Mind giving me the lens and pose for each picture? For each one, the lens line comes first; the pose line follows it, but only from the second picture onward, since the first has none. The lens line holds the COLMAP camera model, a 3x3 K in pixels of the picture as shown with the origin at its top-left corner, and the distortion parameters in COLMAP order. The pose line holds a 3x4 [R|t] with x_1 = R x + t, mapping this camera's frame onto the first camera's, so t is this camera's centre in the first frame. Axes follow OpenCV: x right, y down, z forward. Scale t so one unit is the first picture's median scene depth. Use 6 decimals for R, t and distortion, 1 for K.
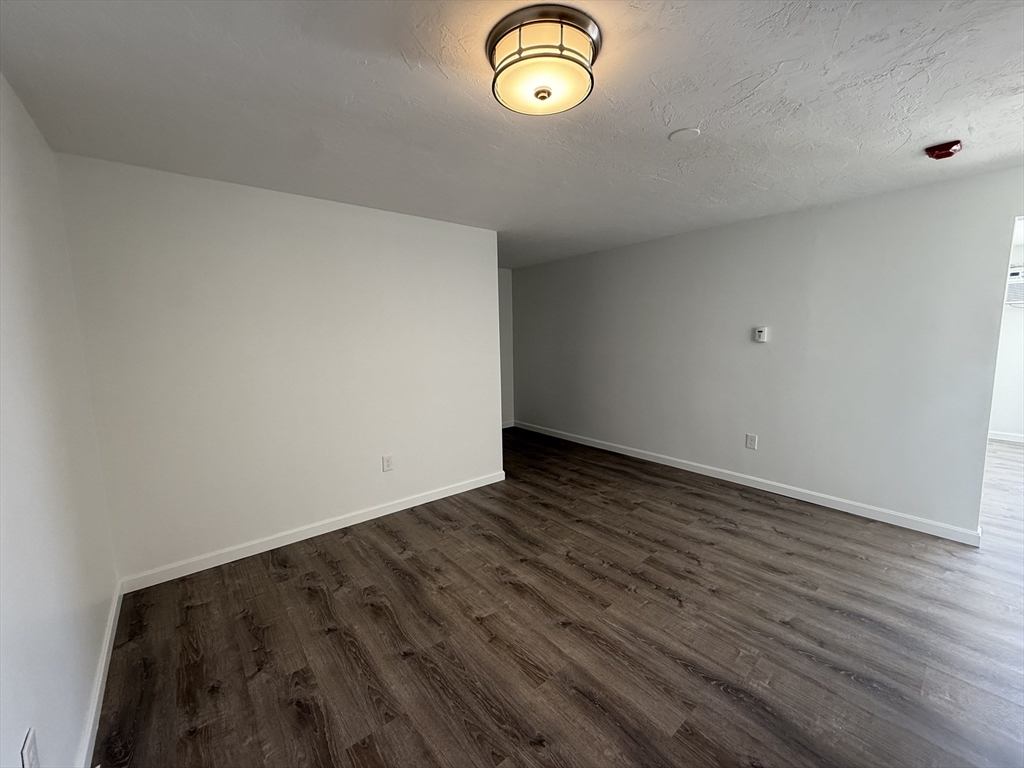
lens RADIAL K [[405.8, 0, 510.8], [0, 405.8, 386.1], [0, 0, 1]] dist [0.001303, 0.000283]
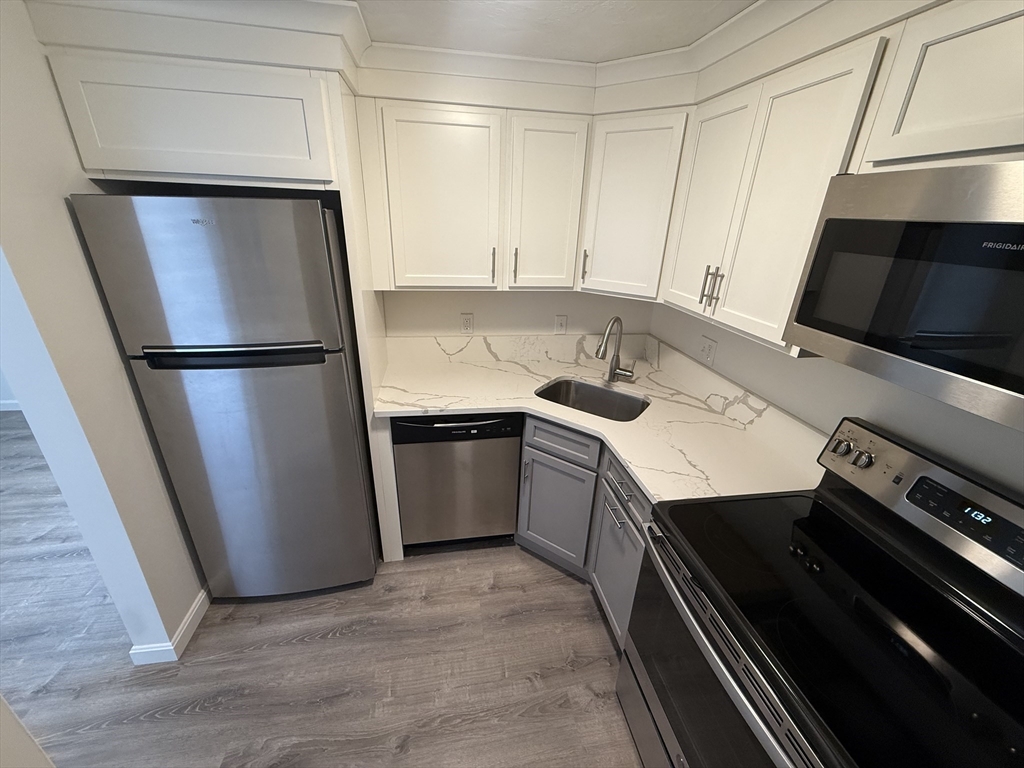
lens RADIAL K [[405.8, 0, 509.3], [0, 405.8, 384.6], [0, 0, 1]] dist [0.001303, 0.000283]
pose [[0.502934, -0.300199, 0.810517, 0.408418], [0.068220, 0.948608, 0.309014, -0.065822], [-0.861628, -0.100120, 0.497567, -0.495343]]
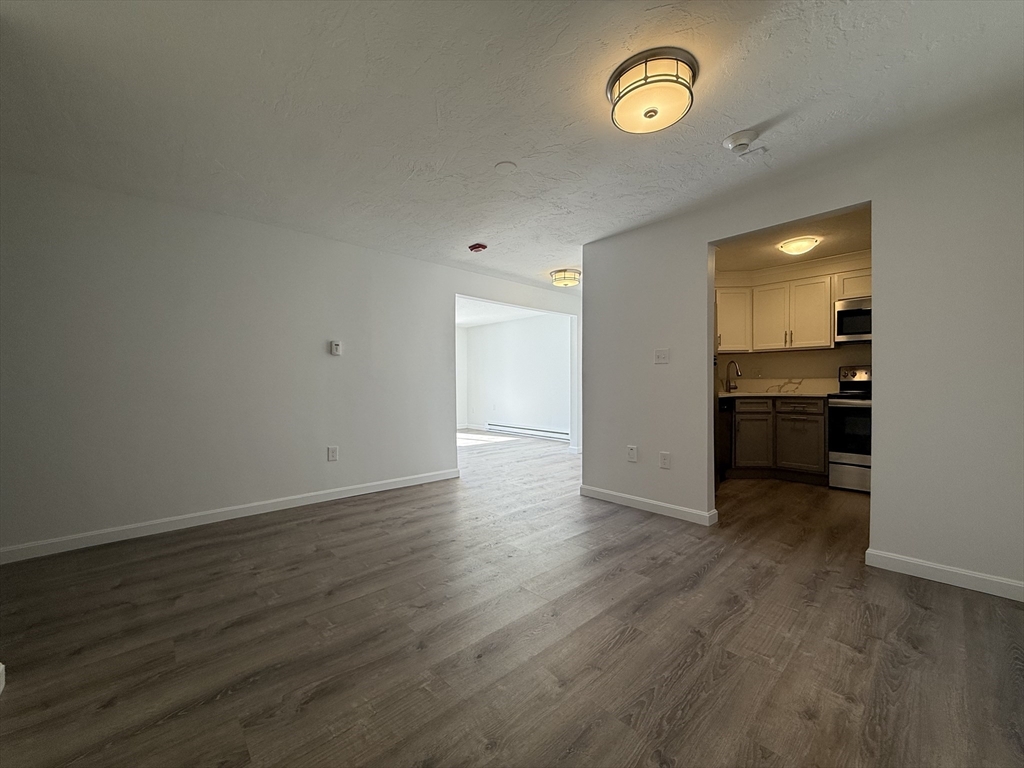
lens RADIAL K [[405.8, 0, 510.1], [0, 405.8, 386.3], [0, 0, 1]] dist [0.001303, 0.000283]
pose [[-0.050016, 0.009658, 0.998702, -0.594653], [0.134915, 0.990853, -0.002826, 0.046121], [-0.989594, 0.134598, -0.050862, 0.812786]]
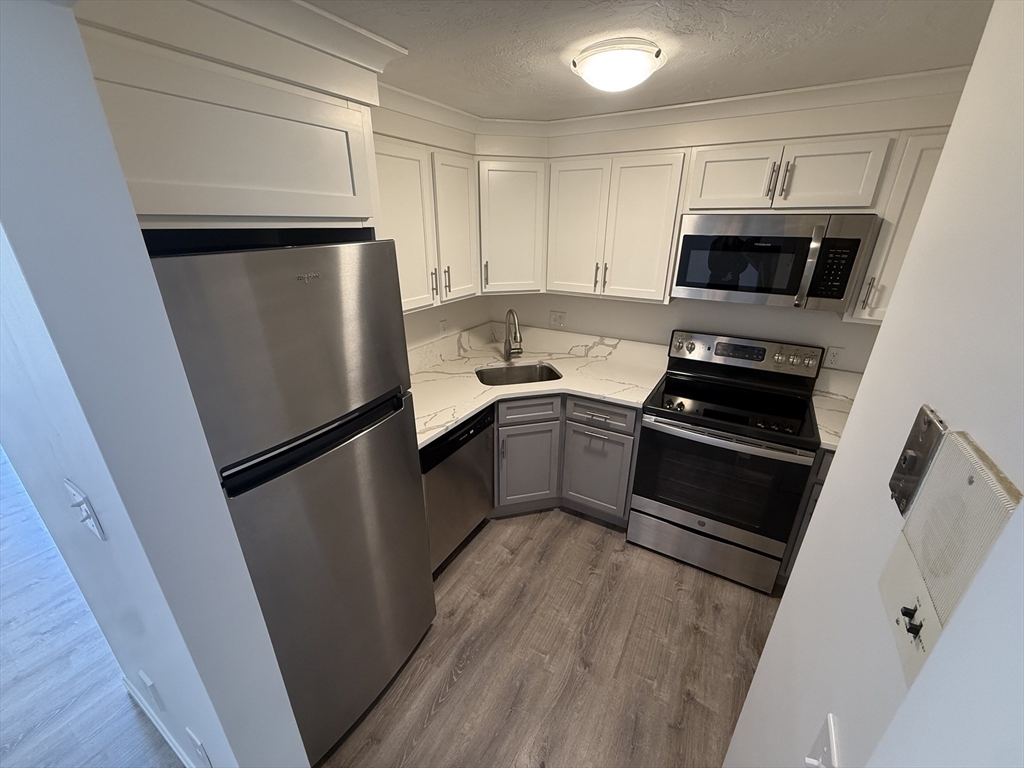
lens RADIAL K [[405.8, 0, 509.1], [0, 405.8, 385.0], [0, 0, 1]] dist [0.001303, 0.000283]
pose [[-0.332100, -0.335898, 0.881409, 0.232216], [0.127419, 0.909903, 0.394767, -0.161394], [-0.934598, 0.243410, -0.259380, 0.031230]]
